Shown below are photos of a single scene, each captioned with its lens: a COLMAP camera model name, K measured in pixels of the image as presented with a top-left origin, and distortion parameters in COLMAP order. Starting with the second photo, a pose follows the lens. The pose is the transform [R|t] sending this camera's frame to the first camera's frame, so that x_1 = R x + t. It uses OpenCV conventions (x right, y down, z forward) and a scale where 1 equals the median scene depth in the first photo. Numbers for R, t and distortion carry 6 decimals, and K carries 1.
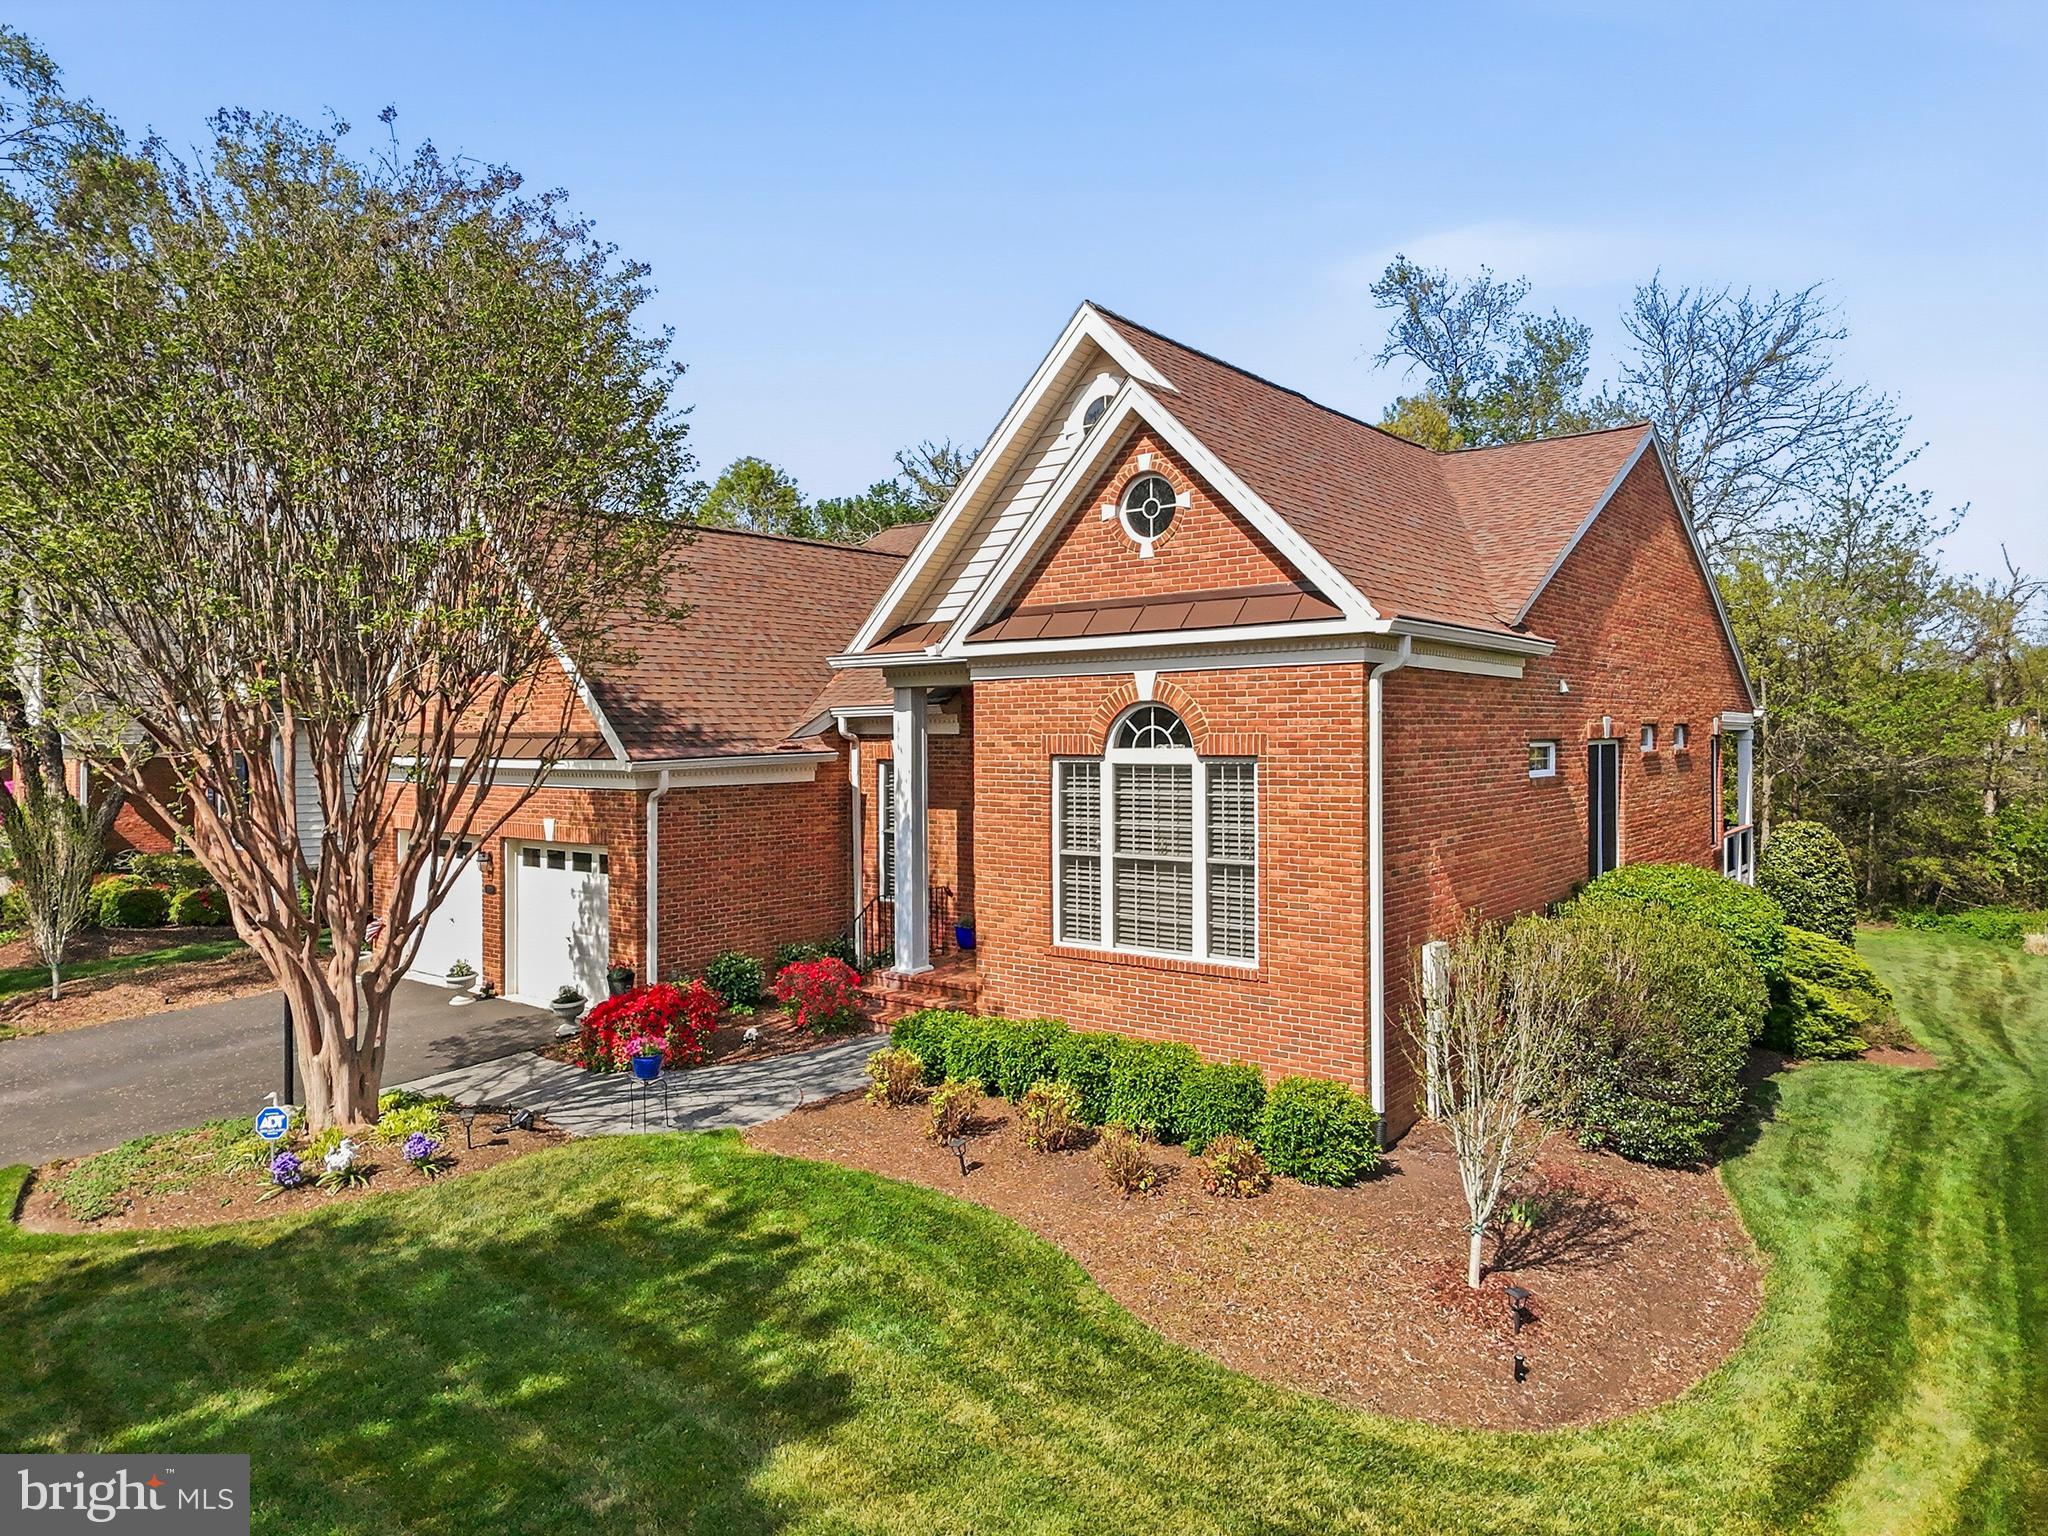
lens RADIAL K [[1322.4, 0, 1025.0], [0, 1322.4, 684.2], [0, 0, 1]] dist [0.003774, 0.000371]
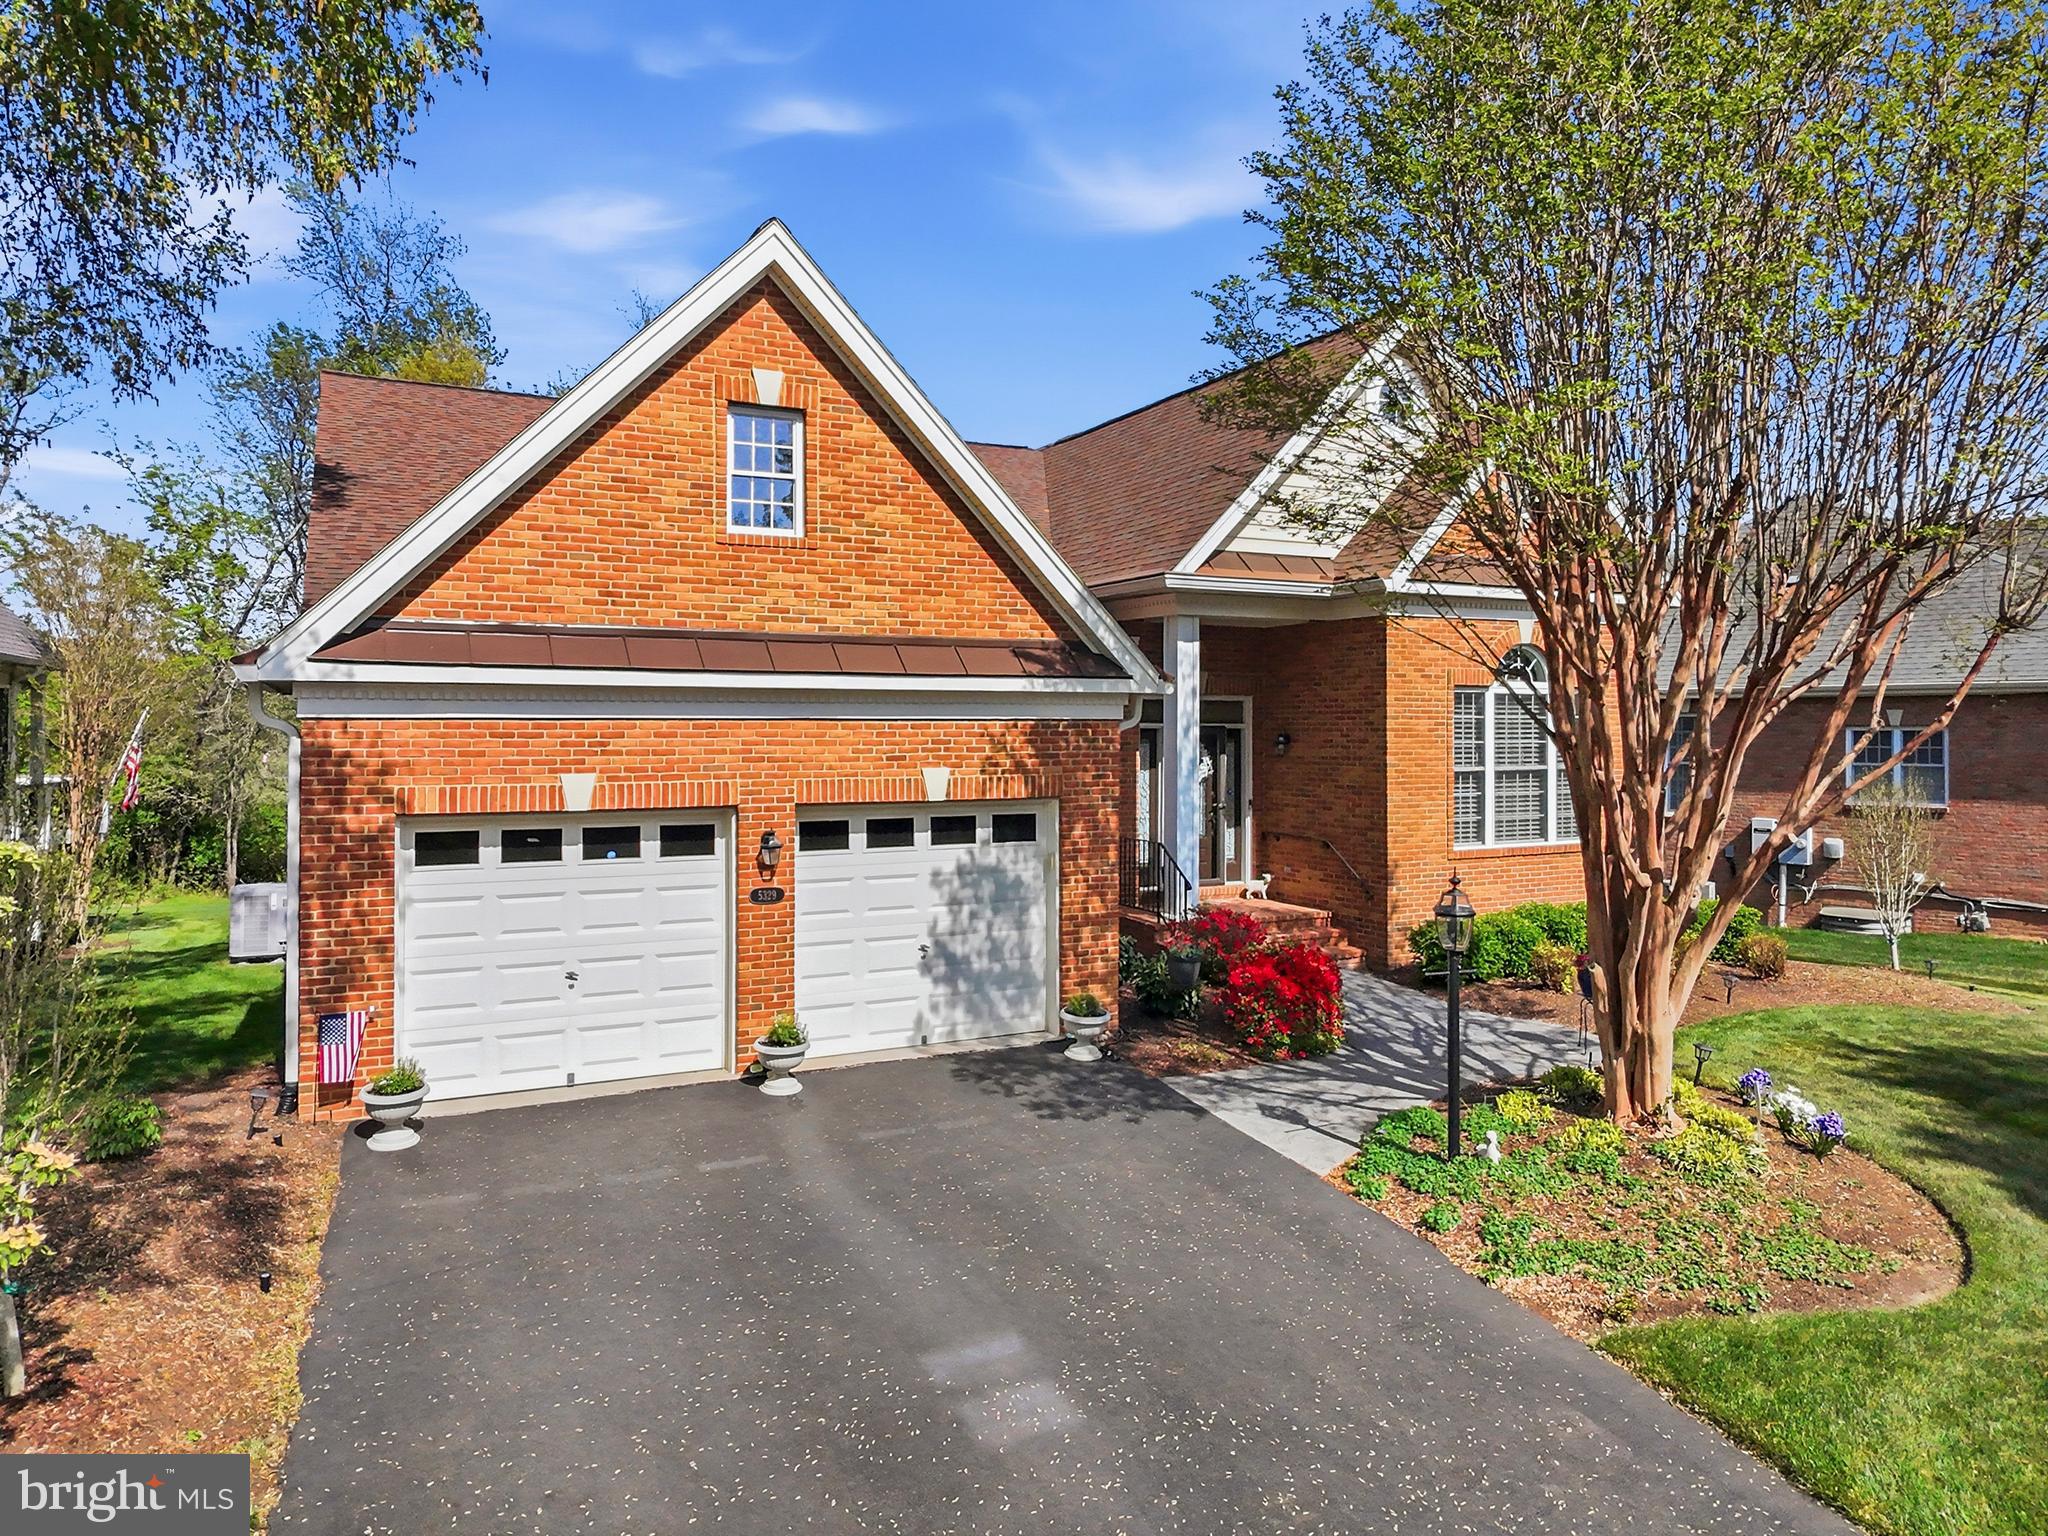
lens RADIAL K [[1322.4, 0, 1025.0], [0, 1322.4, 684.2], [0, 0, 1]] dist [0.003774, 0.000371]
pose [[0.419991, 0.037454, 0.906755, -1.220915], [-0.033267, 0.999112, -0.025861, 0.097564], [-0.906918, -0.019304, 0.420864, 0.883959]]
